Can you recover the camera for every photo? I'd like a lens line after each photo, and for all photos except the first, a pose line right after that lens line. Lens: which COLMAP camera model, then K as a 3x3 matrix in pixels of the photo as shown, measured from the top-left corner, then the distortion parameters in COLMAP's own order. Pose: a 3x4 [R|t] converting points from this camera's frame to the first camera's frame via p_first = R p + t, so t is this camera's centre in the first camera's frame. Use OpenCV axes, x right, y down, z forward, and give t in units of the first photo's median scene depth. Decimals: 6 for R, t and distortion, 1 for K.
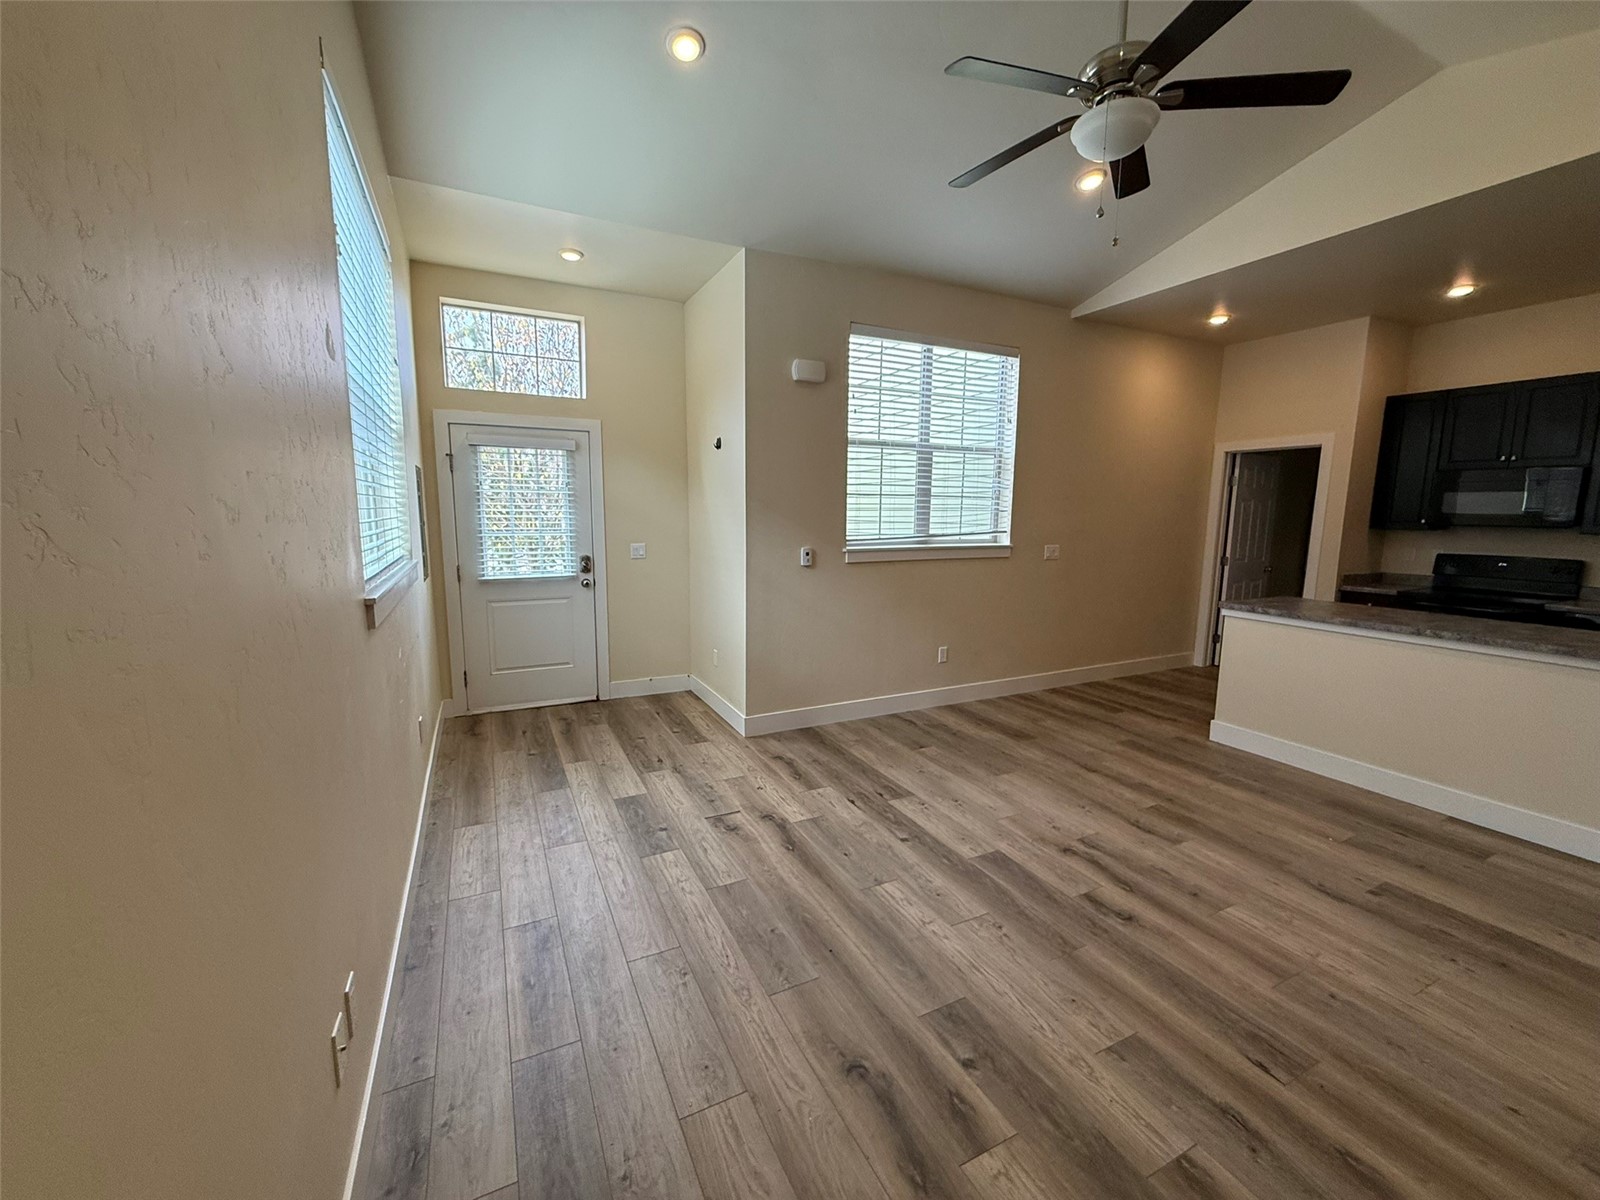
lens RADIAL K [[637.0, 0, 795.8], [0, 637.0, 592.9], [0, 0, 1]] dist [-0.001539, 0.000058]
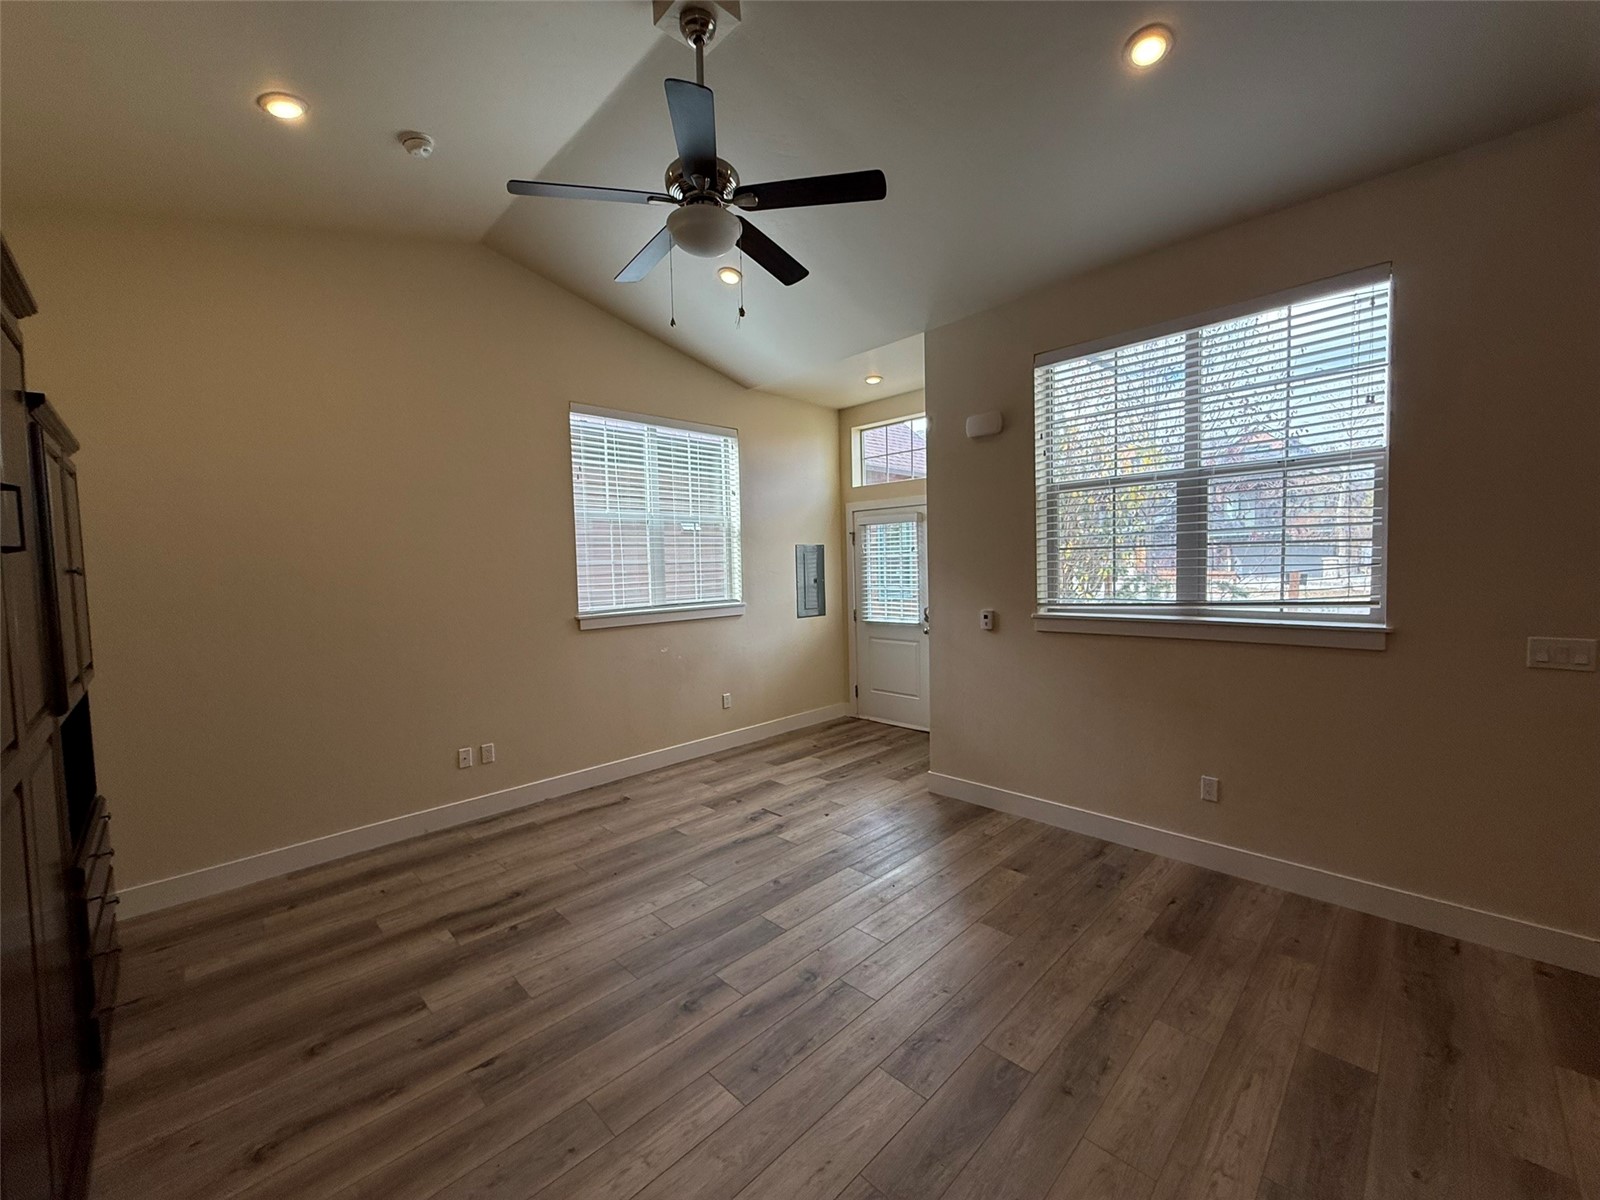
lens RADIAL K [[637.0, 0, 796.6], [0, 637.0, 593.3], [0, 0, 1]] dist [-0.001539, 0.000058]
pose [[0.316876, 0.028027, -0.948053, 0.998511], [-0.095854, 0.995392, -0.002612, -0.082027], [0.943611, 0.091702, 0.318102, 0.543543]]
